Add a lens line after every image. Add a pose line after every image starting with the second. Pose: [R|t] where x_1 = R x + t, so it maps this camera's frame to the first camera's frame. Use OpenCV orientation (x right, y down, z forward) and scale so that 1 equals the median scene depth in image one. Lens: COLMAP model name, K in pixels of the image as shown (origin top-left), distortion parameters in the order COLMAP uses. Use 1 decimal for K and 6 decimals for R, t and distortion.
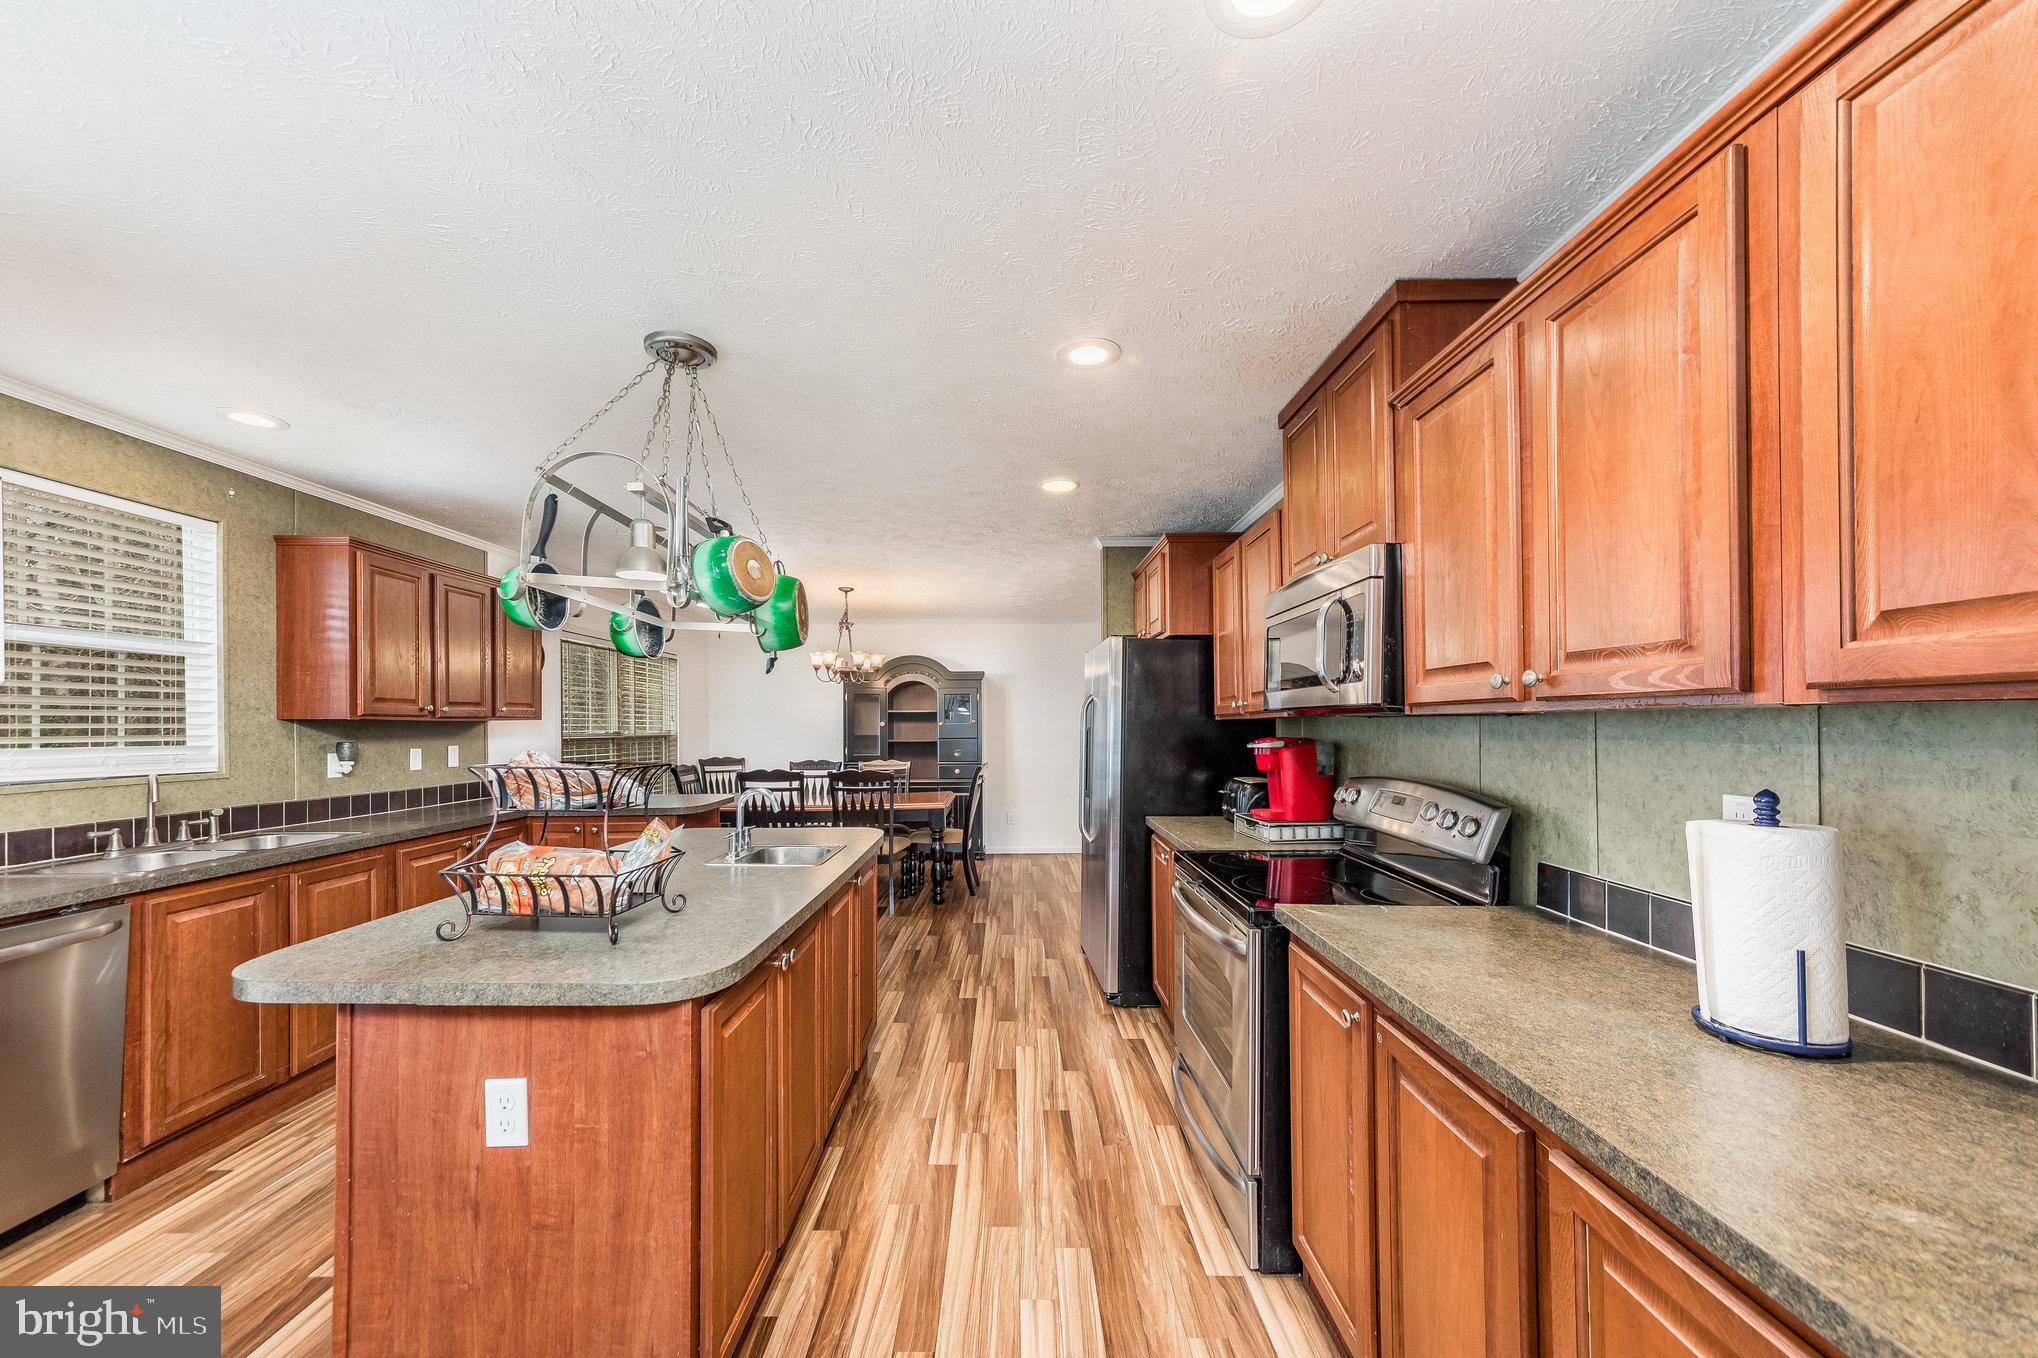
lens RADIAL K [[739.2, 0, 1022.2], [0, 739.2, 726.3], [0, 0, 1]] dist [0.000605, 0.000173]
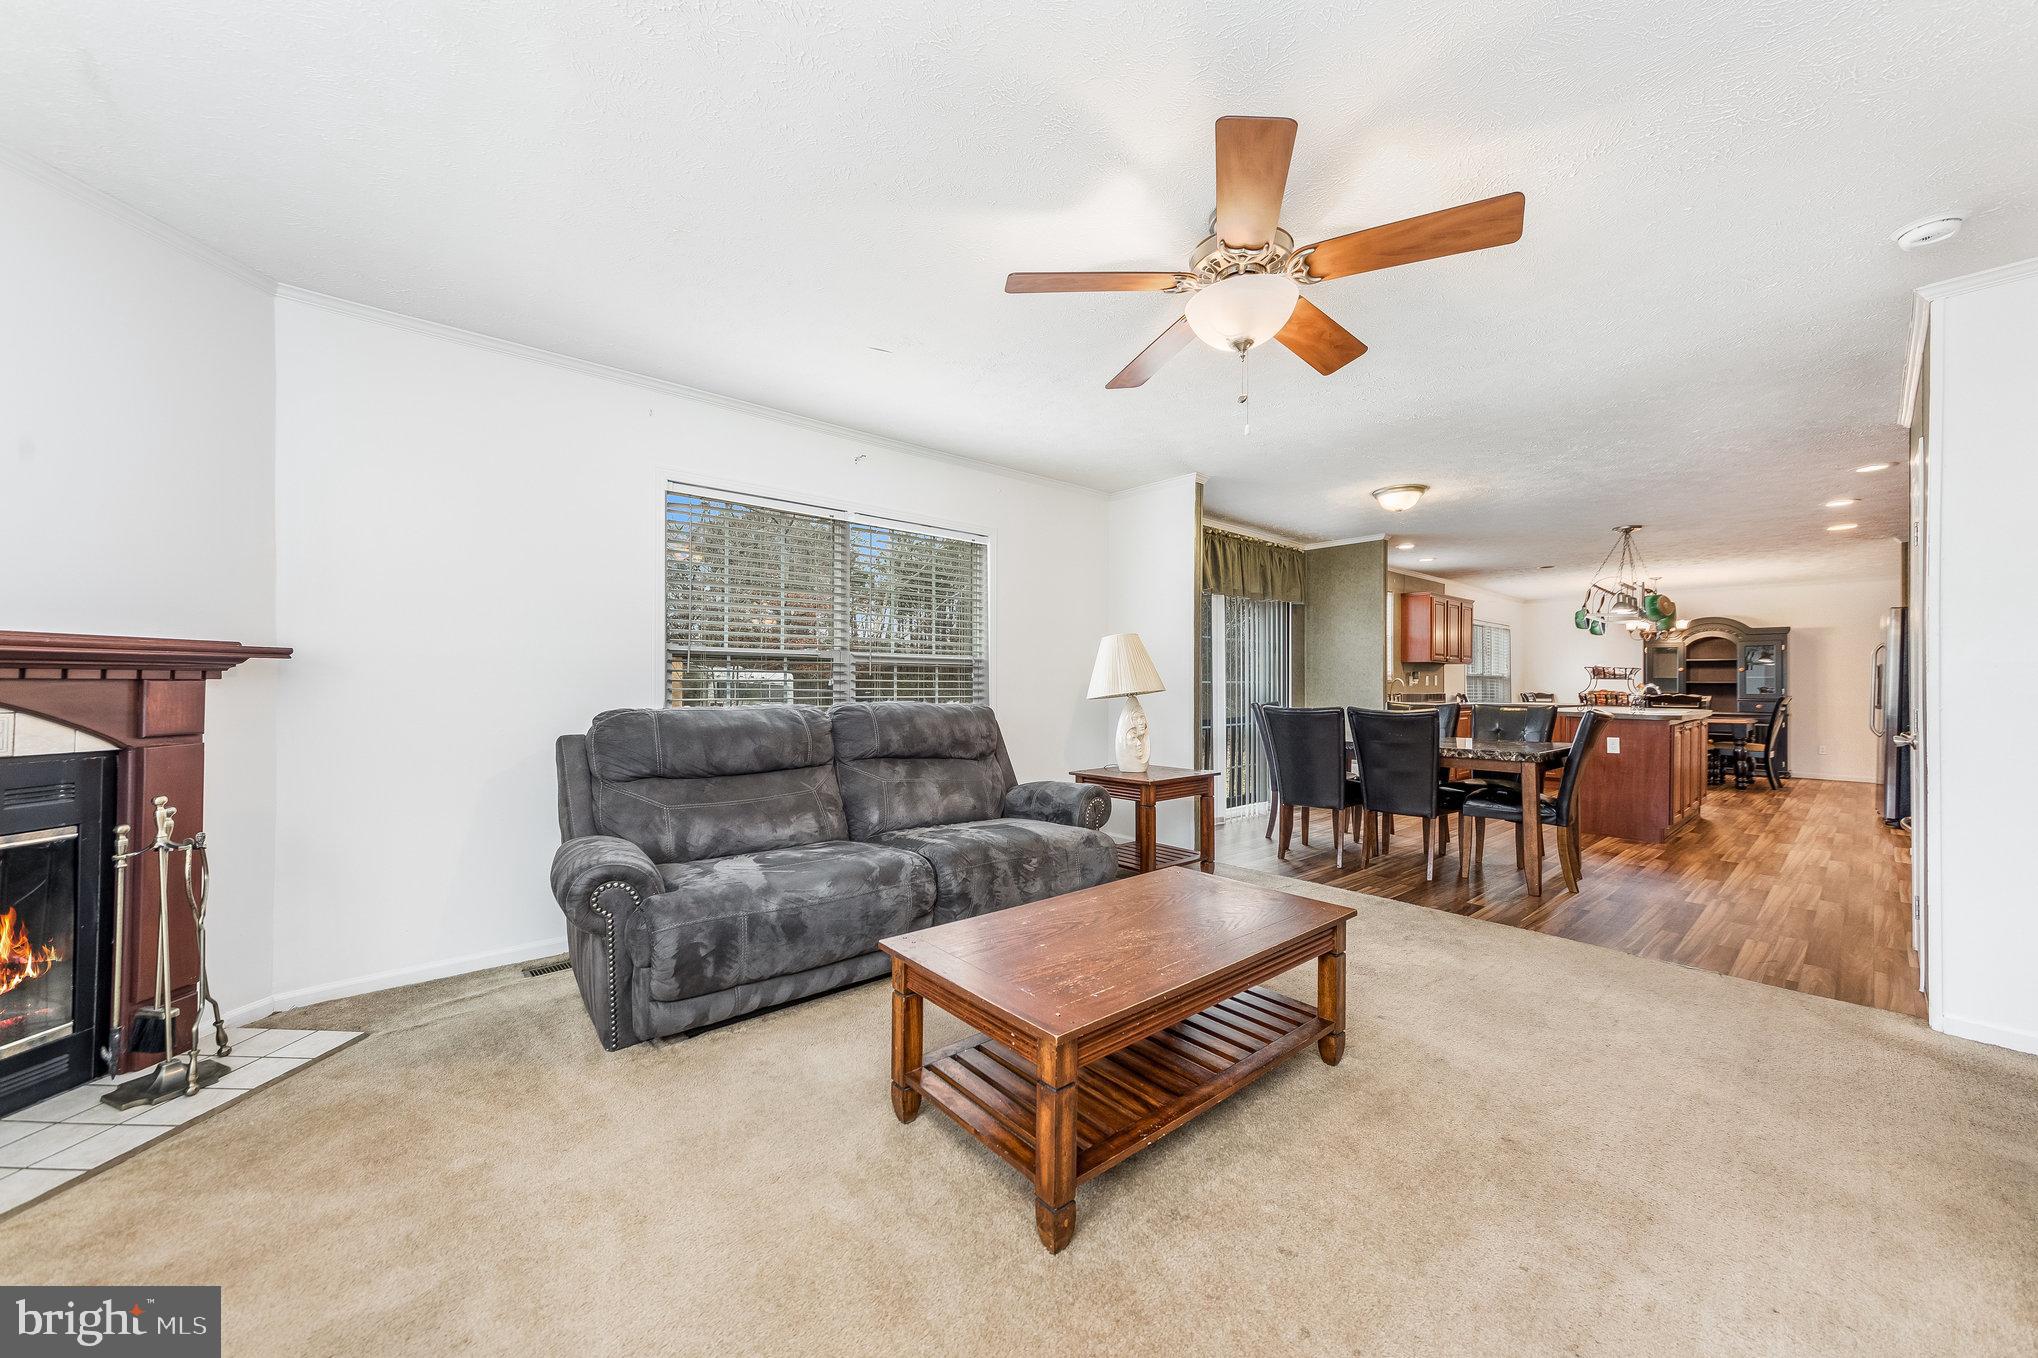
lens RADIAL K [[741.6, 0, 1019.0], [0, 741.6, 679.0], [0, 0, 1]] dist [-0.002230, -0.000198]
pose [[0.644150, 0.003385, -0.764892, 0.185991], [-0.012353, 0.999906, -0.005977, 0.106297], [0.764800, 0.013299, 0.644131, -2.248081]]
